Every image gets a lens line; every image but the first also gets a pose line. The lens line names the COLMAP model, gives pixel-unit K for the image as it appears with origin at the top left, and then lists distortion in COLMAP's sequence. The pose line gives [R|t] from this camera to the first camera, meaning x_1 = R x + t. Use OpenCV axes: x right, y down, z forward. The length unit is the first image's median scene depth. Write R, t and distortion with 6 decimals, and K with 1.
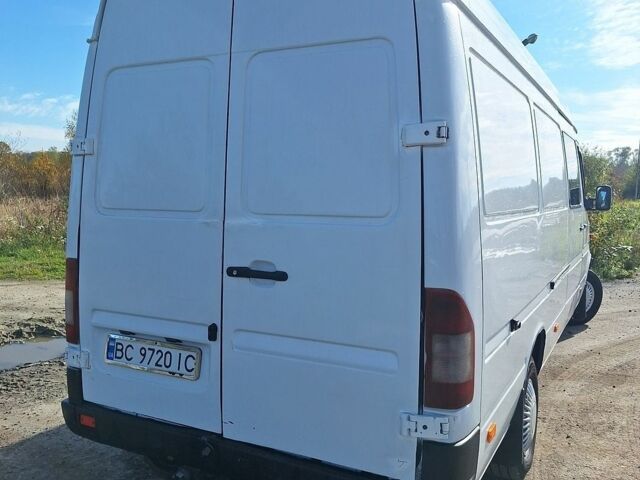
lens RADIAL K [[588.2, 0, 320.0], [0, 588.2, 240.0], [0, 0, 1]] dist [0.118273, -0.170660]
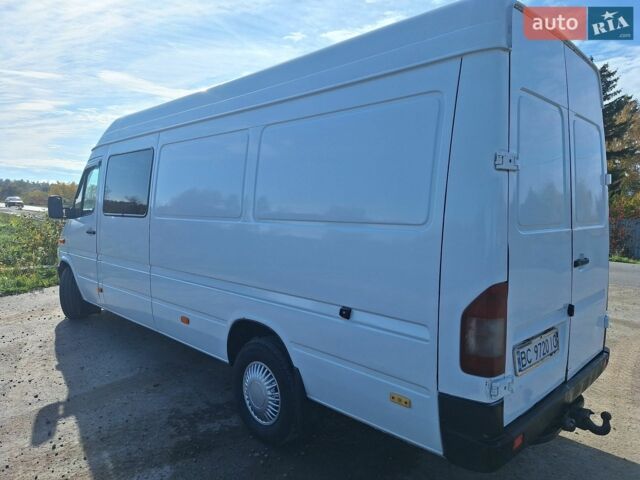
lens RADIAL K [[441.2, 0, 326.1], [0, 441.2, 240.1], [0, 0, 1]] dist [0.066530, -0.052759]
pose [[0.284212, -0.078824, 0.955516, -1.246197], [0.067481, 0.995788, 0.062074, -0.103032], [-0.956384, 0.046837, 0.288333, 1.158118]]
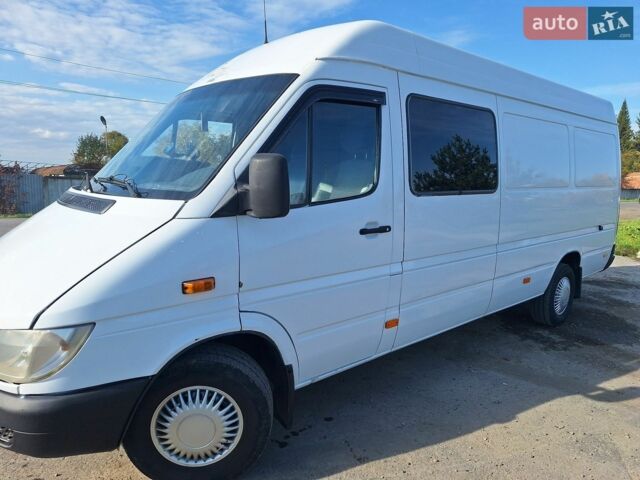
lens RADIAL K [[441.2, 0, 326.1], [0, 441.2, 240.1], [0, 0, 1]] dist [0.066530, -0.052759]
pose [[-0.940535, -0.066927, 0.333037, 0.158641], [0.004729, 0.977725, 0.209837, -0.283021], [-0.339663, 0.198934, -0.919269, 3.802709]]
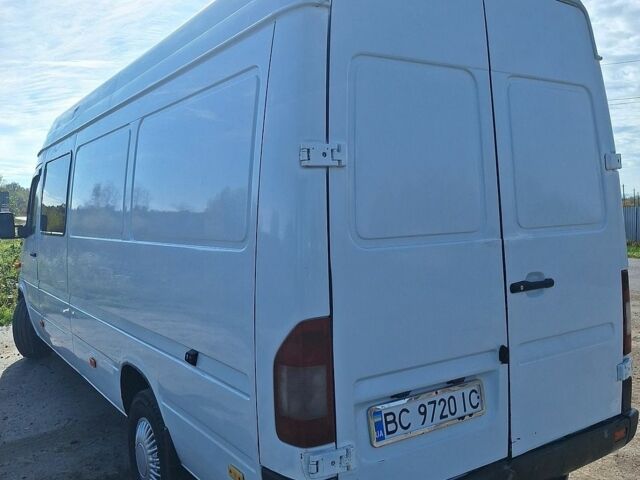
lens RADIAL K [[588.2, 0, 320.0], [0, 588.2, 240.0], [0, 0, 1]] dist [0.118273, -0.170660]
pose [[0.469960, -0.072096, 0.879738, -1.092088], [0.106371, 0.994021, 0.024638, -0.080539], [-0.876255, 0.082000, 0.474819, 0.736642]]
